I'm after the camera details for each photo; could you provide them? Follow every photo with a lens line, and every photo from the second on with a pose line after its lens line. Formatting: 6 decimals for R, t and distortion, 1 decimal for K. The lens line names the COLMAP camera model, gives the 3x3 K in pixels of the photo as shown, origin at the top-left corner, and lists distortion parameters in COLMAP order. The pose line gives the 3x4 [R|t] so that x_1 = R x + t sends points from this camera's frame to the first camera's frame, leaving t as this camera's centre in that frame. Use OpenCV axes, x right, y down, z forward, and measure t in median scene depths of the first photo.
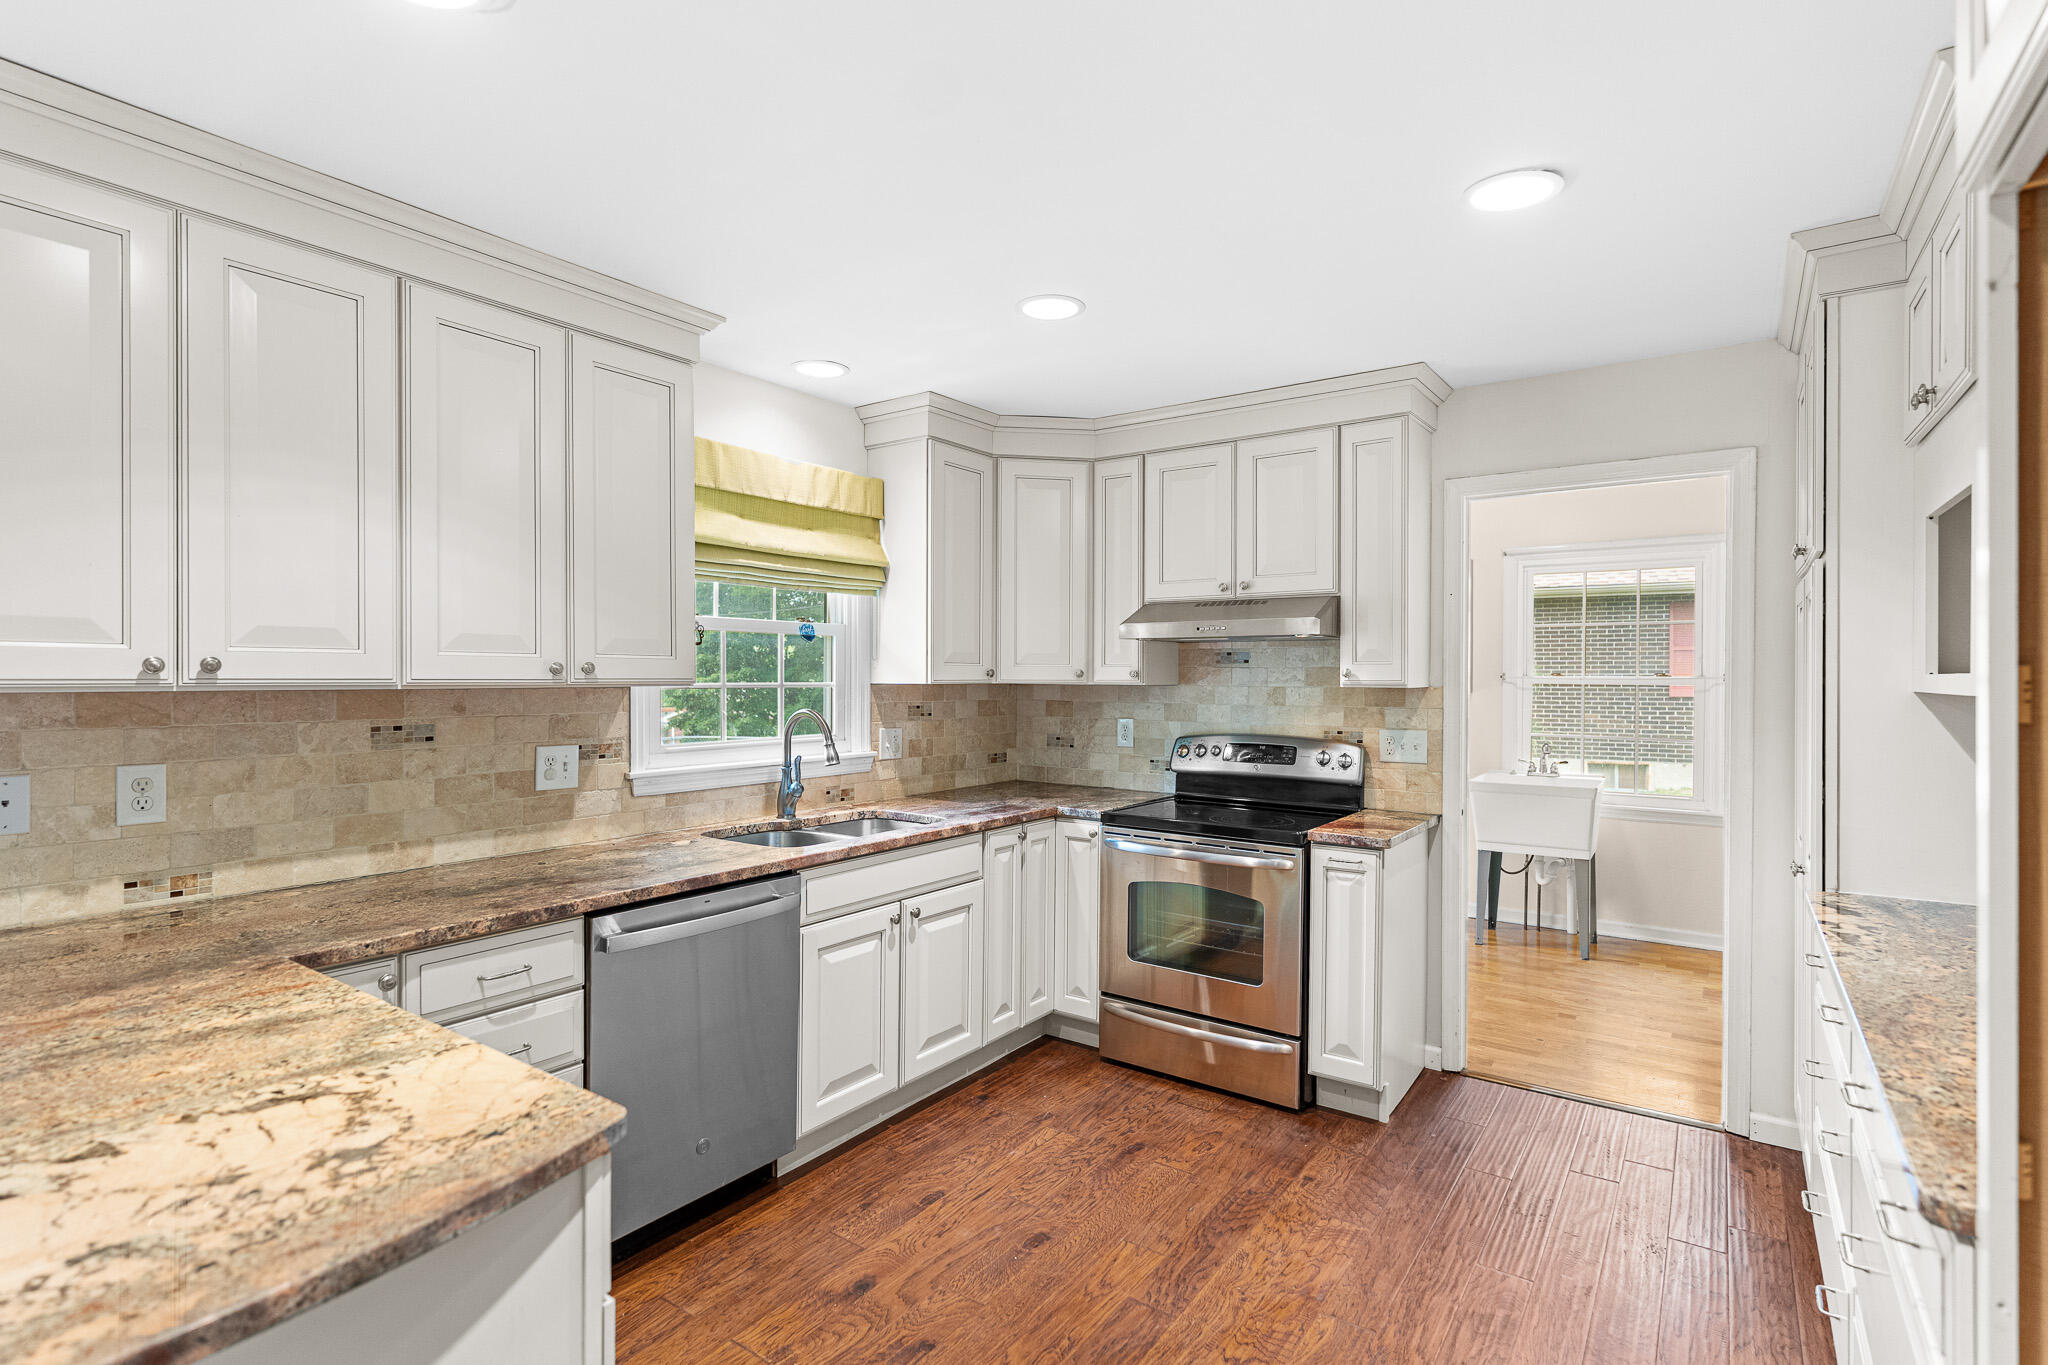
lens RADIAL K [[983.2, 0, 1027.1], [0, 983.2, 678.5], [0, 0, 1]] dist [0.000745, 0.000382]
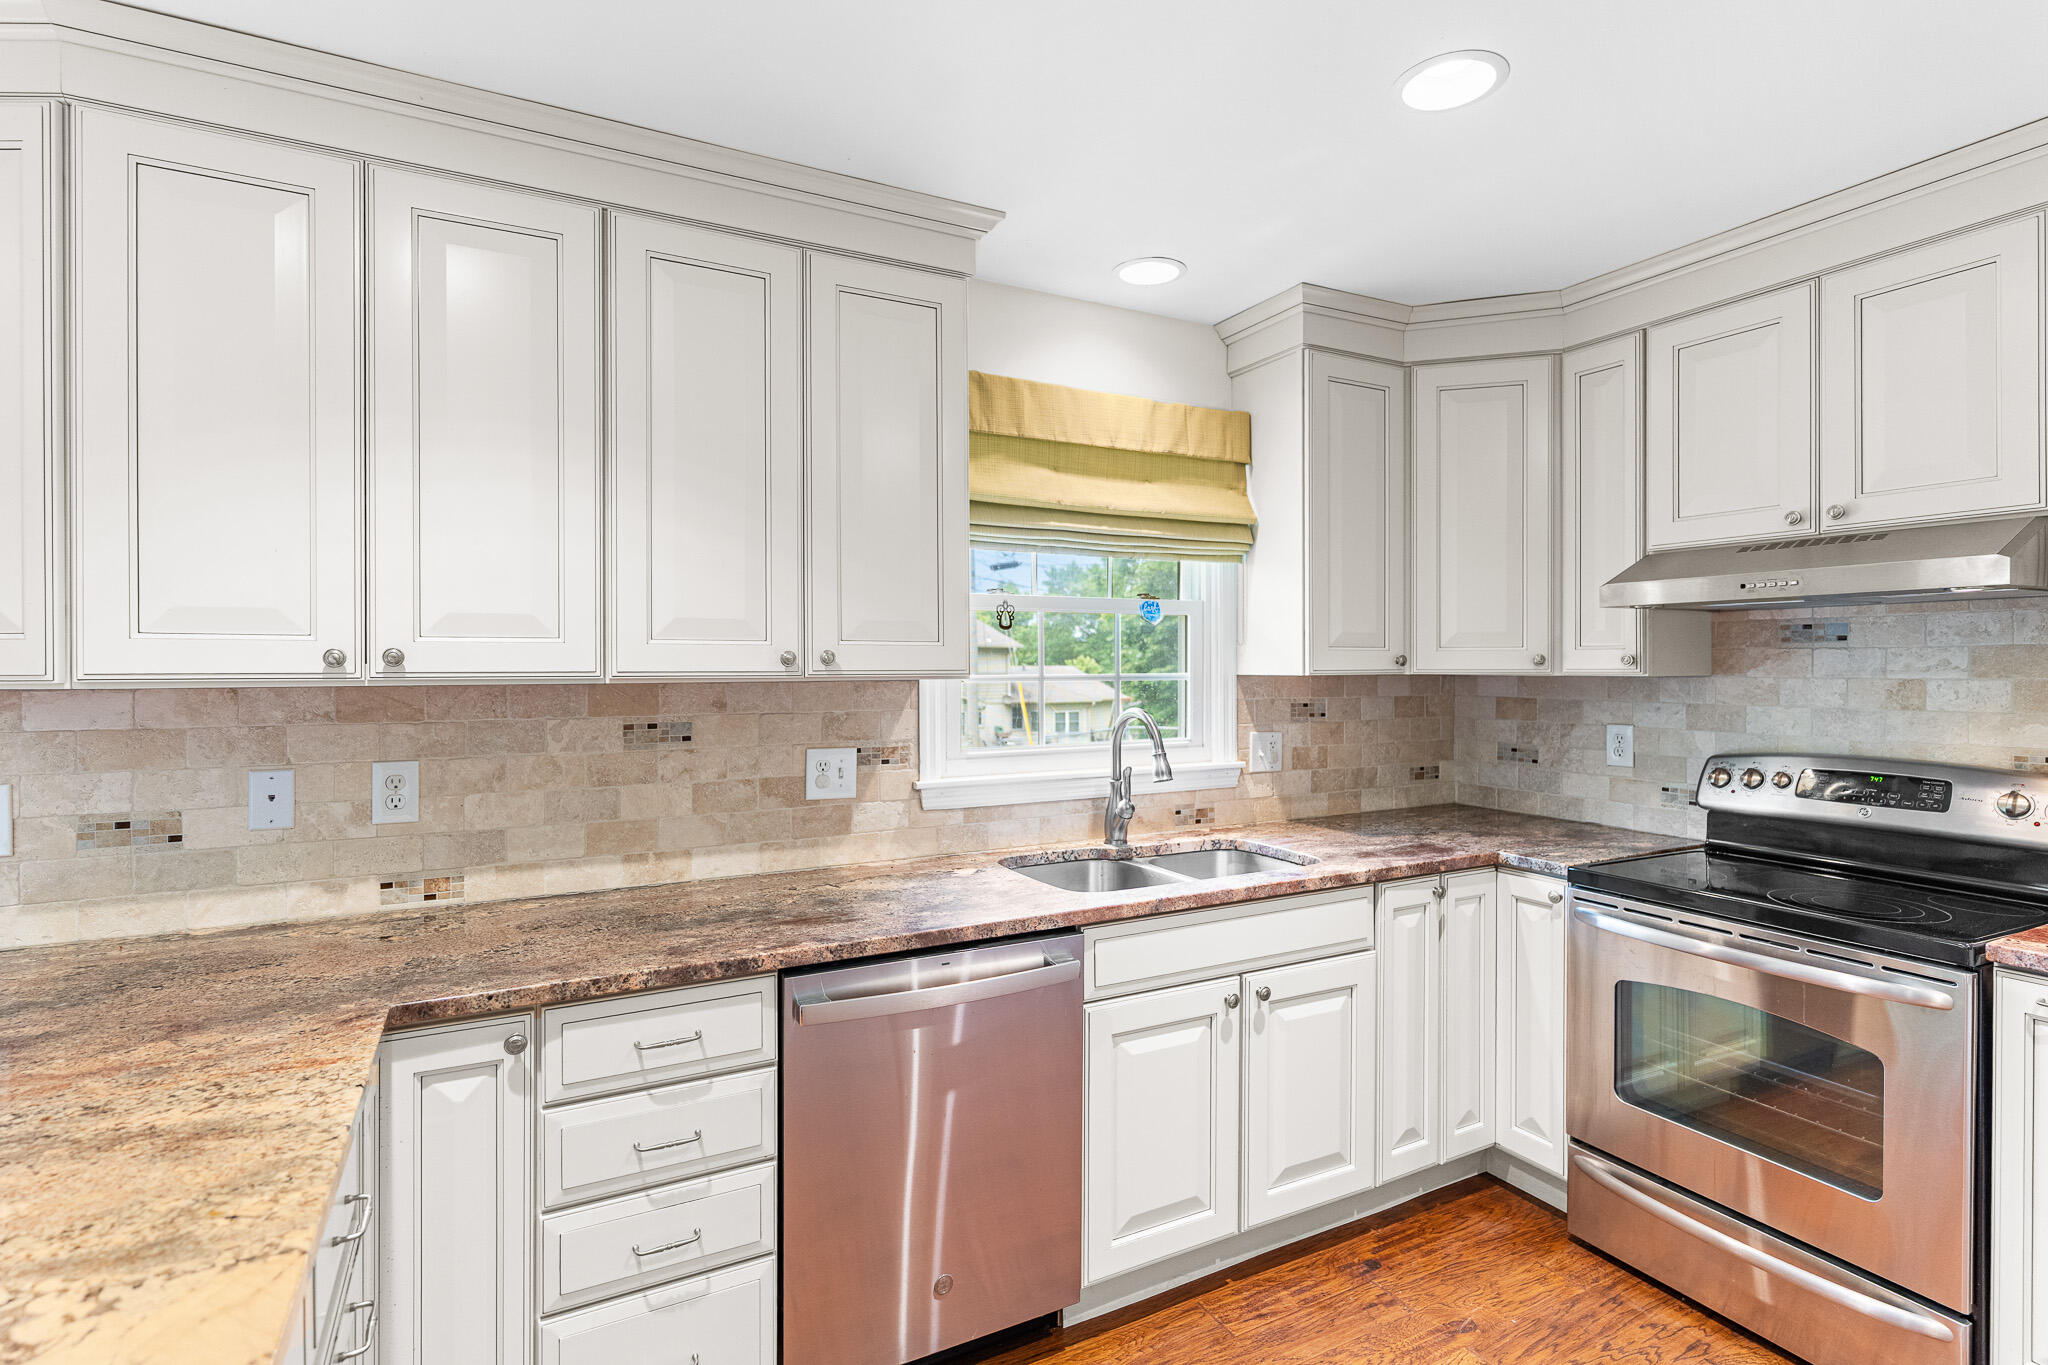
lens RADIAL K [[990.6, 0, 1028.7], [0, 990.6, 668.1], [0, 0, 1]] dist [0.001060, 0.000936]
pose [[0.892531, -0.004804, -0.450960, 0.059767], [0.004538, 0.999988, -0.001669, 0.000341], [0.450963, -0.000557, 0.892543, 0.266562]]
